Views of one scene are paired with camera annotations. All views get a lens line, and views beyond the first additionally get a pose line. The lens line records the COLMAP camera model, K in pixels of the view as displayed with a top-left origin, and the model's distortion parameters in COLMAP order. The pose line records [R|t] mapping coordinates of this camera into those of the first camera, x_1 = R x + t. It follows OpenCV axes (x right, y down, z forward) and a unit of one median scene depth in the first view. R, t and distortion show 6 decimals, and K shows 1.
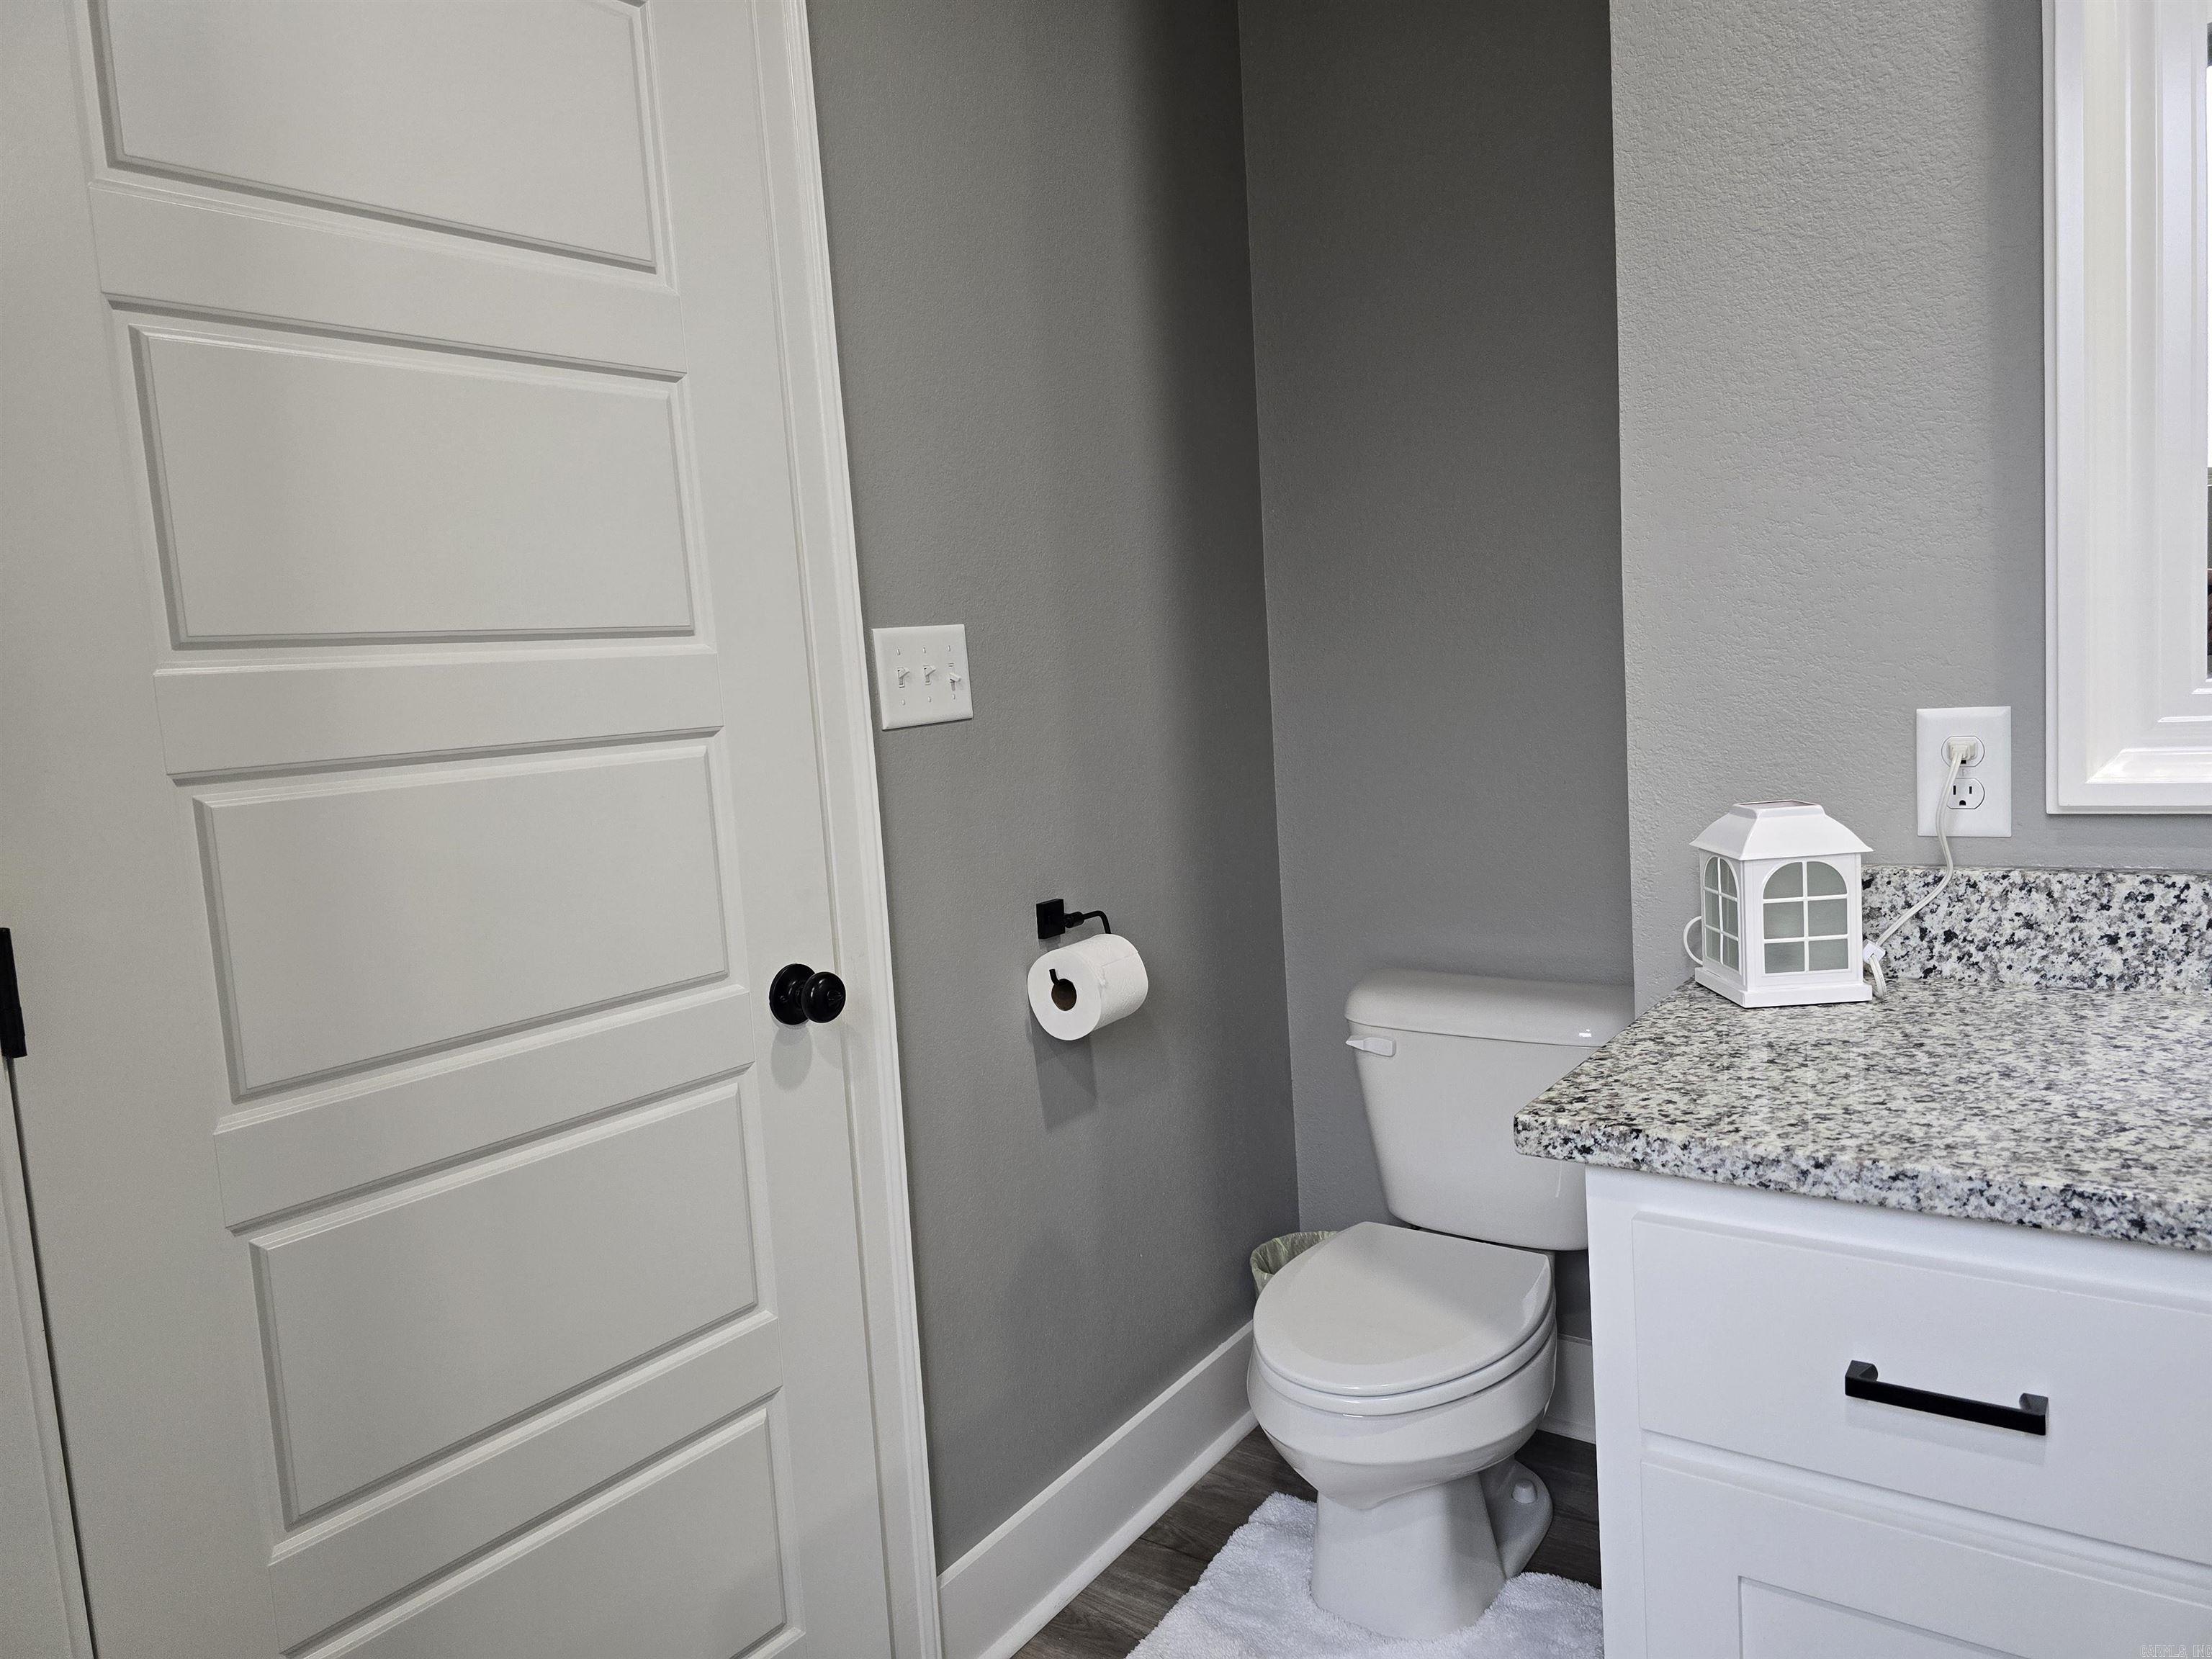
lens RADIAL K [[1483.4, 0, 1106.0], [0, 1483.4, 829.5], [0, 0, 1]] dist [0.006207, 0.004484]
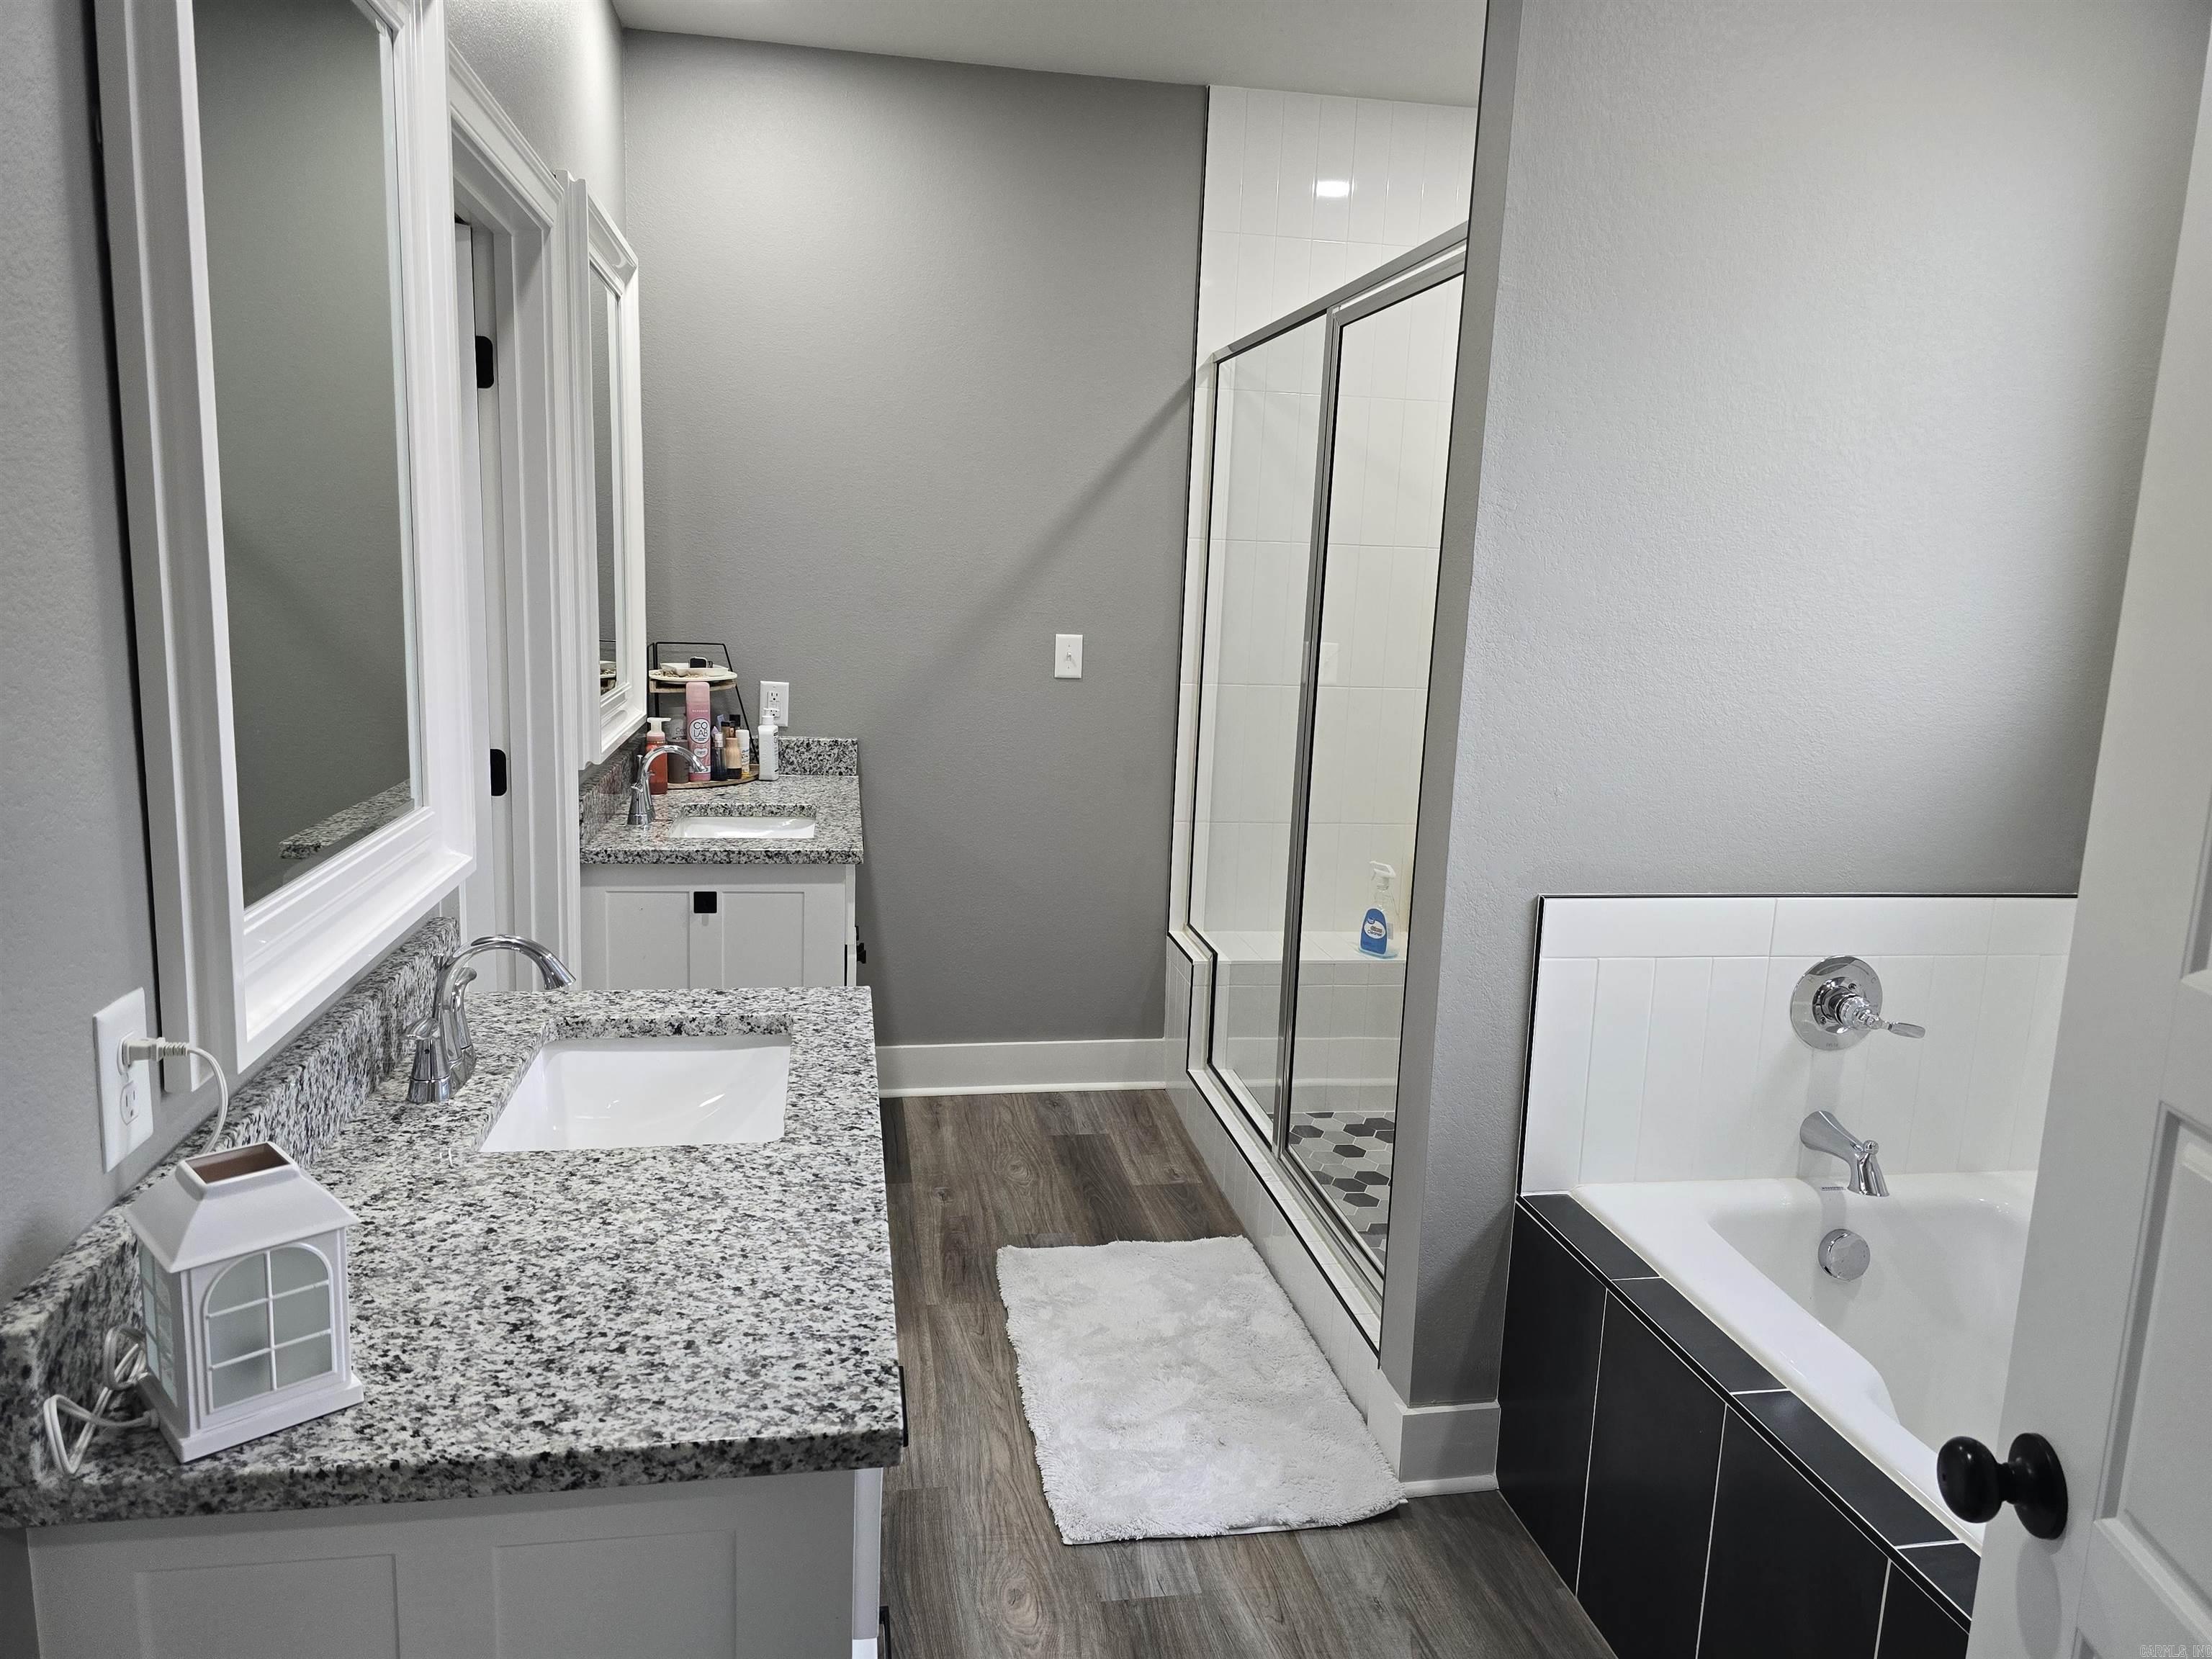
lens RADIAL K [[1479.1, 0, 1123.5], [0, 1479.1, 852.8], [0, 0, 1]] dist [0.085007, -0.096982]
pose [[-0.722288, -0.097485, 0.684688, -0.382331], [0.076348, 0.972725, 0.219035, -0.310612], [-0.687366, 0.210481, -0.695145, 1.235144]]
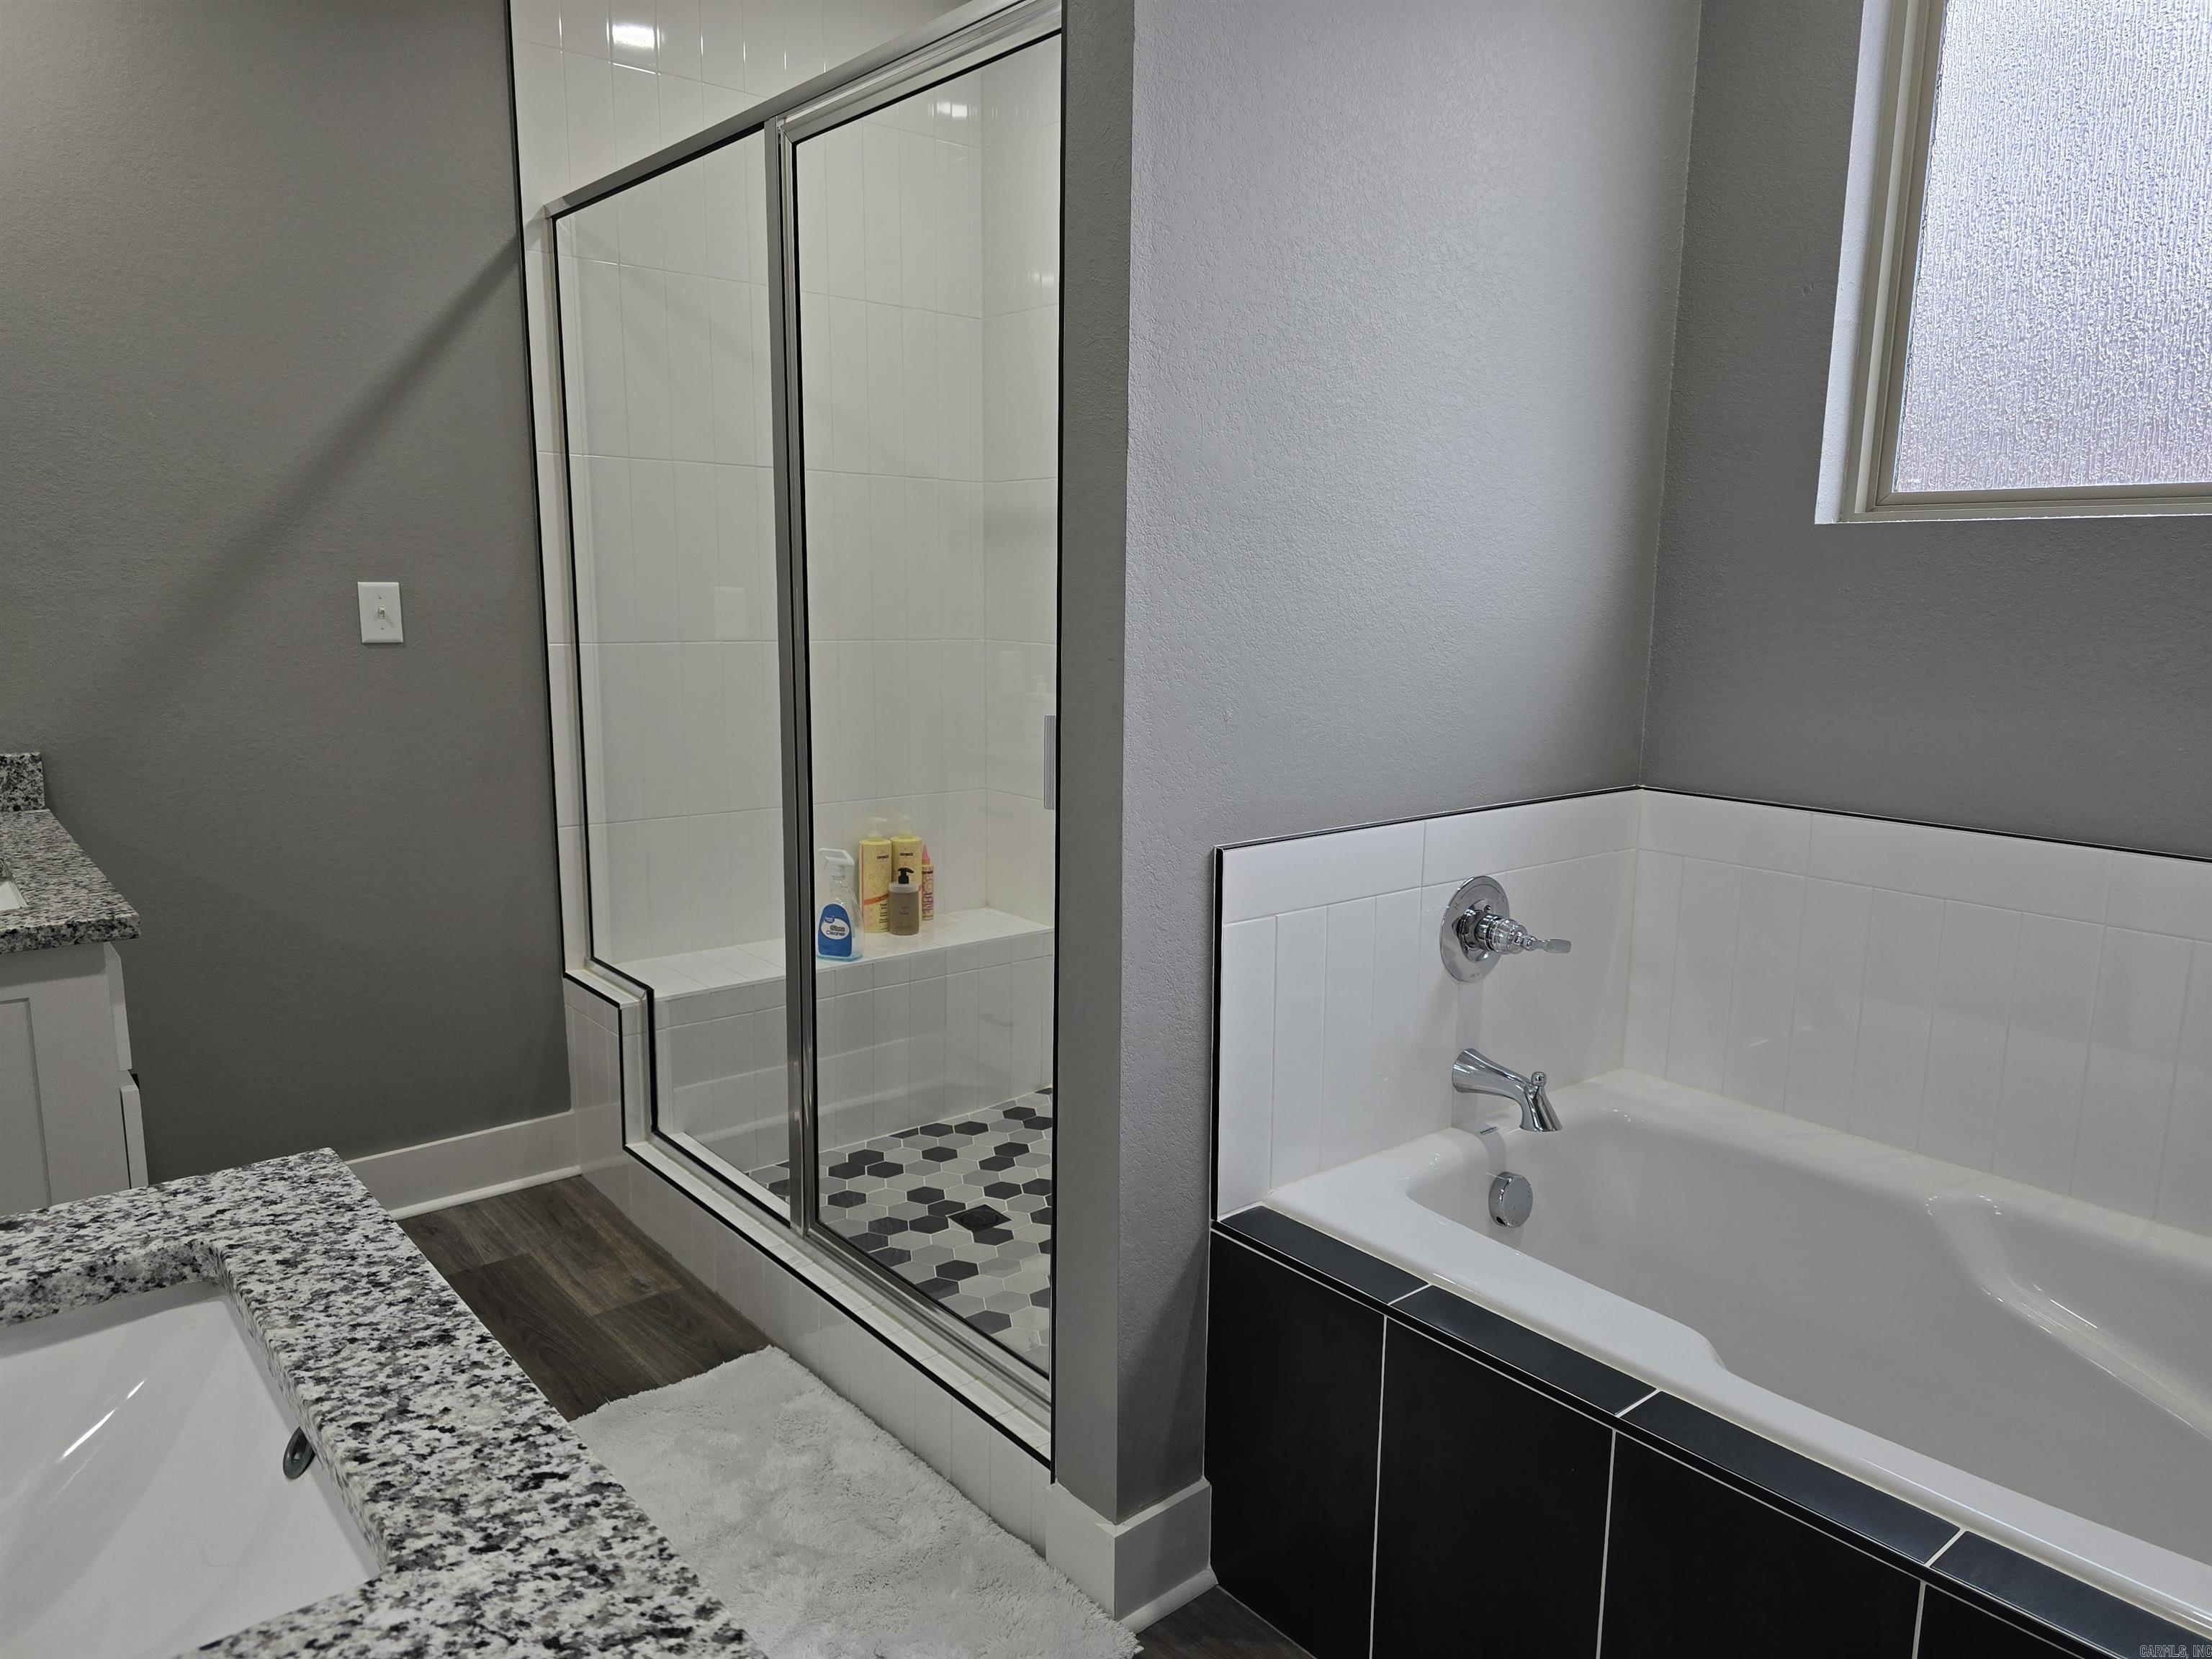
lens RADIAL K [[1479.1, 0, 1123.5], [0, 1479.1, 852.8], [0, 0, 1]] dist [0.085007, -0.096982]
pose [[-0.968365, 0.004986, 0.249489, 0.231413], [0.072611, 0.962168, 0.262605, -0.204169], [-0.238741, 0.272413, -0.932091, 1.003494]]
